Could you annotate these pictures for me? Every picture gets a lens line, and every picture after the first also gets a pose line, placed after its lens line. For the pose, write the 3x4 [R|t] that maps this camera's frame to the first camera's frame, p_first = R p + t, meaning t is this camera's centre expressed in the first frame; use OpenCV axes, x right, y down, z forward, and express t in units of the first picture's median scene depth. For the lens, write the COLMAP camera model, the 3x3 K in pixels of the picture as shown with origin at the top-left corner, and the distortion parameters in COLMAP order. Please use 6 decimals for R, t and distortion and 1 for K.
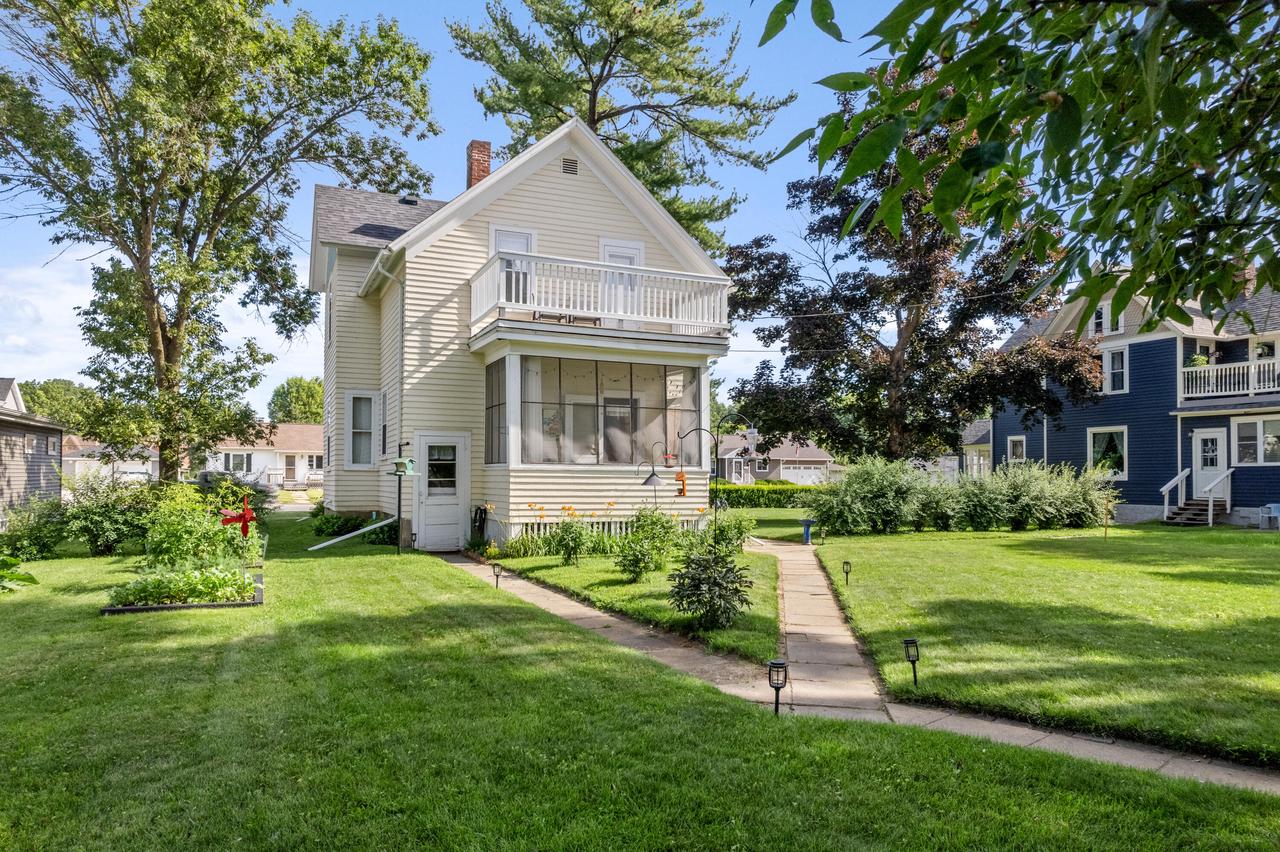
lens RADIAL K [[820.3, 0, 640.0], [0, 820.3, 426.0], [0, 0, 1]] dist [0.000202, -0.000002]
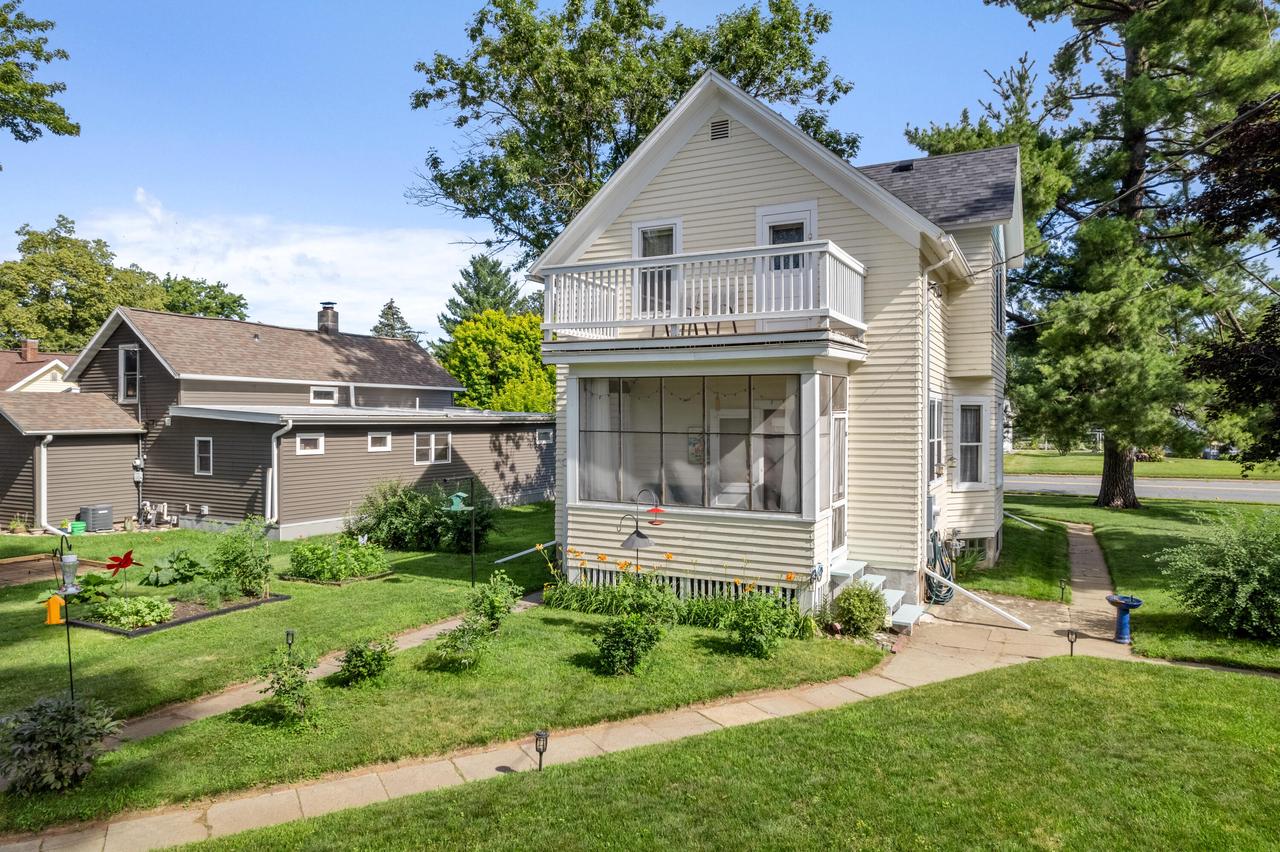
lens RADIAL K [[820.3, 0, 640.0], [0, 820.3, 426.0], [0, 0, 1]] dist [0.000202, -0.000002]
pose [[0.609675, -0.006200, -0.792627, 0.576496], [0.045743, 0.998578, 0.027374, -0.054865], [0.791330, -0.052946, 0.609092, 0.482539]]
